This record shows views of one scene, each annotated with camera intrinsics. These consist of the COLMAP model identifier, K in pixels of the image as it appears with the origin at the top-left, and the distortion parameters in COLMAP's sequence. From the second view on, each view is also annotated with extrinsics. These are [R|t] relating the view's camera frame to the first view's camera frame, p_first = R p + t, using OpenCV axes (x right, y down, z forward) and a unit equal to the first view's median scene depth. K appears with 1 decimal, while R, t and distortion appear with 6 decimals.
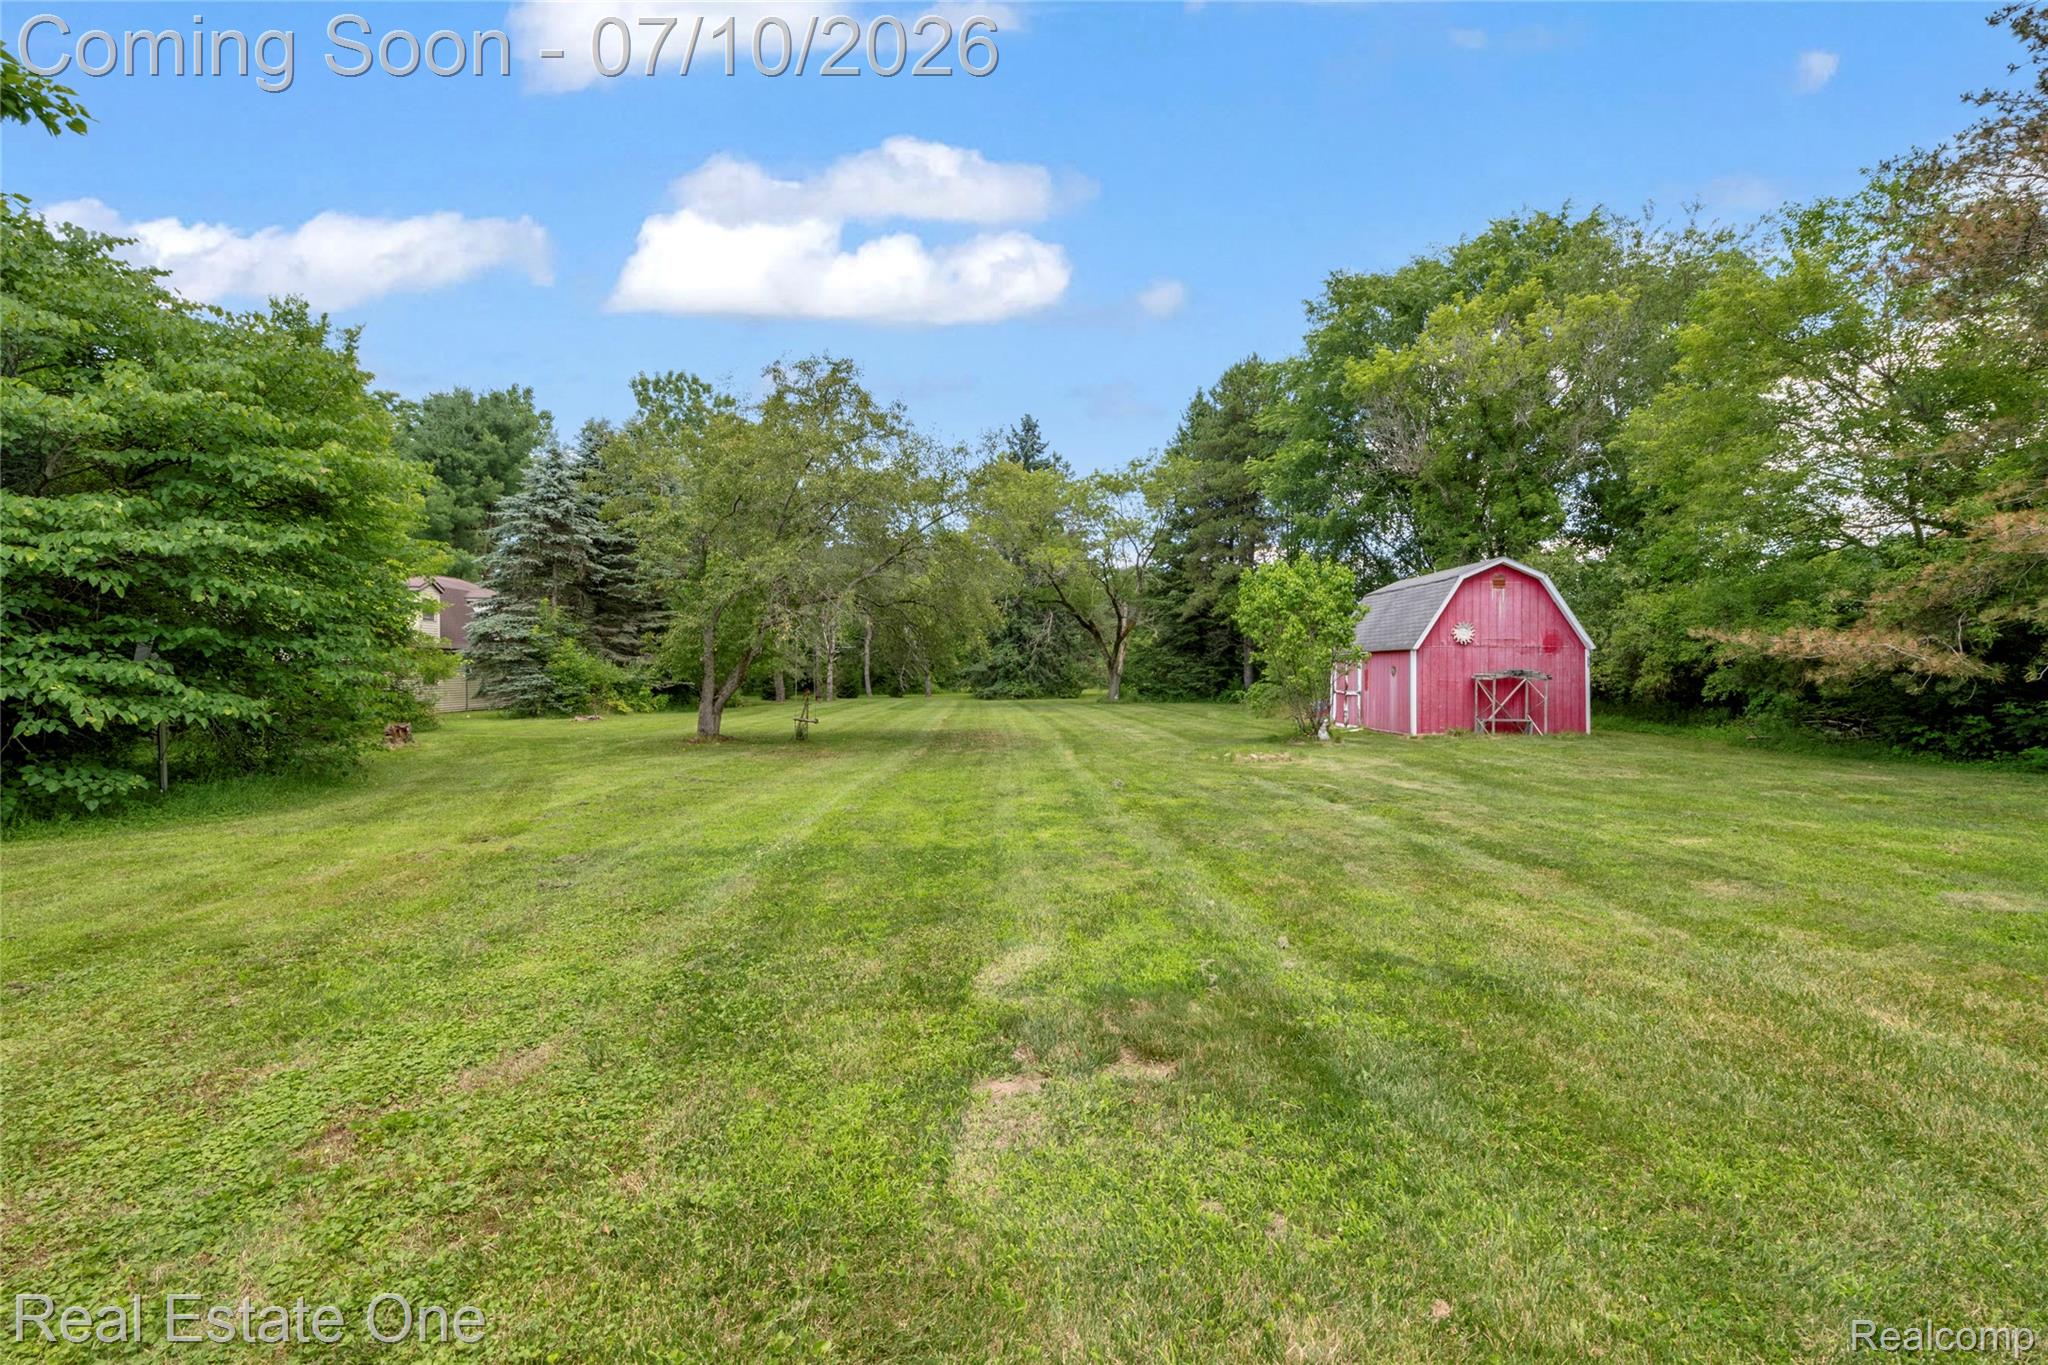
lens RADIAL K [[847.2, 0, 1017.9], [0, 847.2, 672.2], [0, 0, 1]] dist [-0.004324, -0.000604]
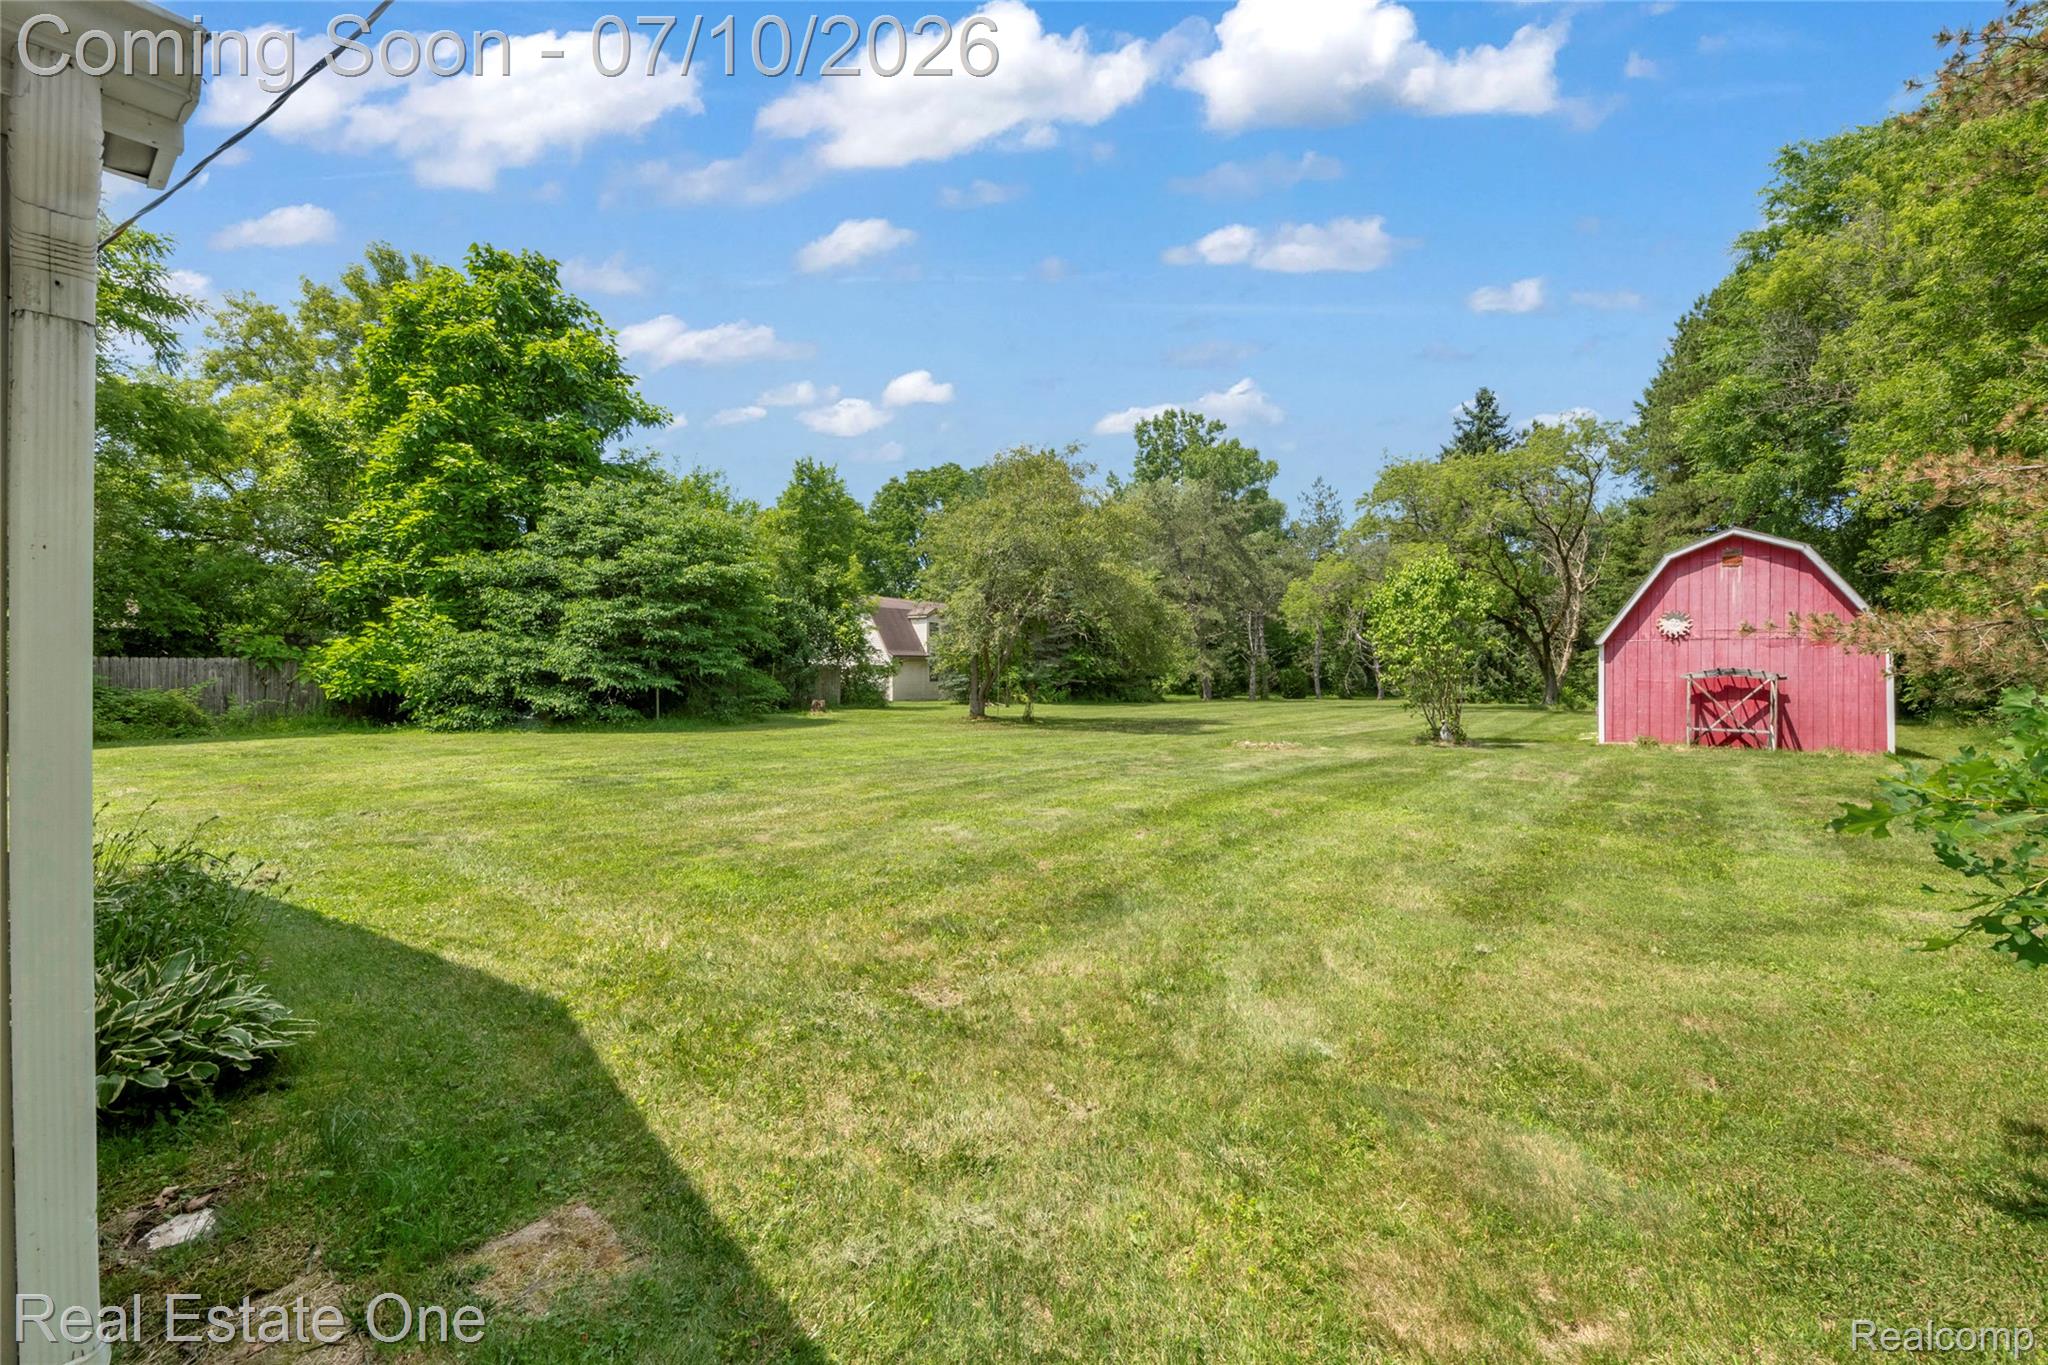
lens RADIAL K [[847.2, 0, 1017.9], [0, 847.2, 672.2], [0, 0, 1]] dist [-0.004324, -0.000604]
pose [[0.779030, 0.000407, -0.626986, 0.539709], [-0.001824, 0.999997, -0.001617, 0.004002], [0.626984, 0.002403, 0.779029, -0.071142]]
